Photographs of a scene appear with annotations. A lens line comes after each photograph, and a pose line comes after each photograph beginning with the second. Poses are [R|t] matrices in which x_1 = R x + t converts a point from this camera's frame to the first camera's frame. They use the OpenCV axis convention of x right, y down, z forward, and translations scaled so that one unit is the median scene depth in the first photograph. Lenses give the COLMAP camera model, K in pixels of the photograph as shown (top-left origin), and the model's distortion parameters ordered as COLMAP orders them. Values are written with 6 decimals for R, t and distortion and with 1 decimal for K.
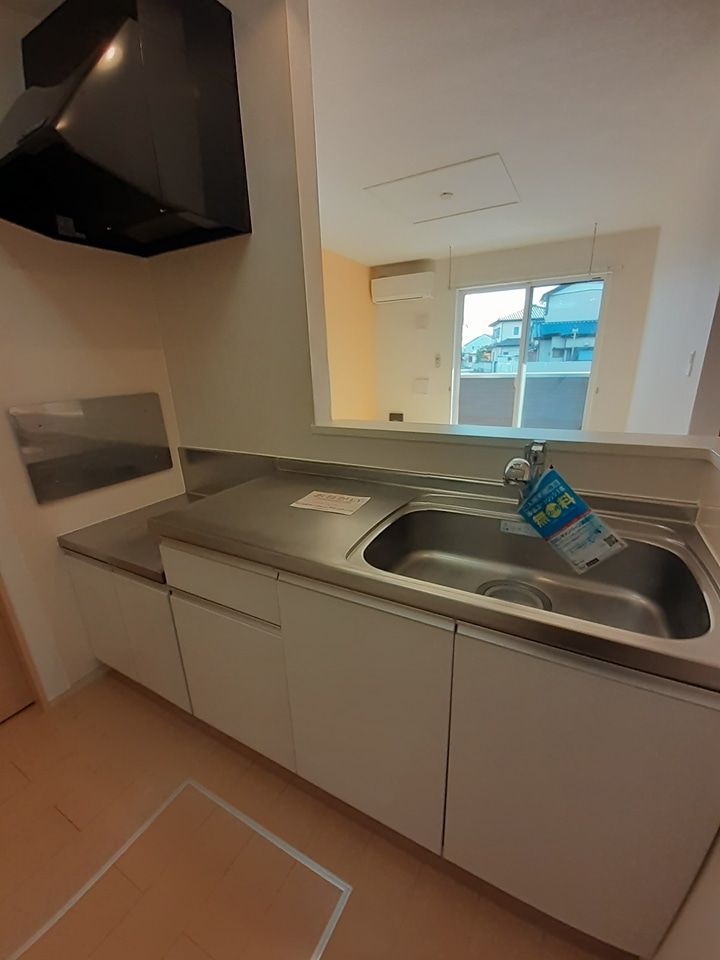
lens RADIAL K [[387.8, 0, 364.5], [0, 387.8, 507.5], [0, 0, 1]] dist [-0.004061, -0.001019]
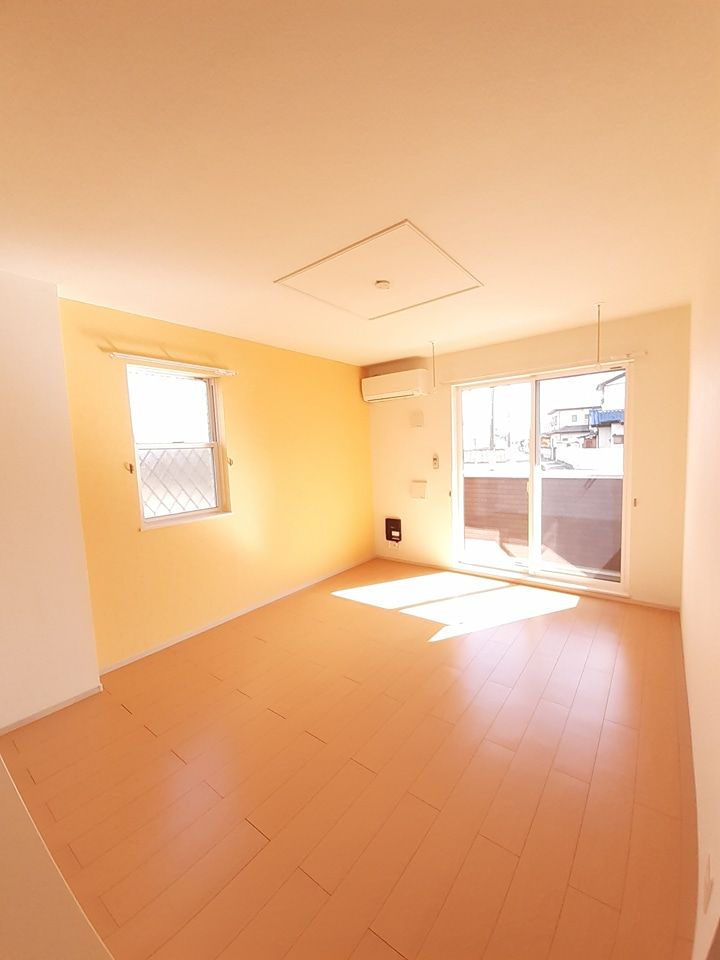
lens RADIAL K [[387.8, 0, 371.1], [0, 387.8, 488.3], [0, 0, 1]] dist [-0.004061, -0.001019]
pose [[0.989286, 0.004089, -0.145934, 0.175631], [-0.040953, 0.967246, -0.250515, -0.101994], [0.140130, 0.253807, 0.957050, 0.178048]]
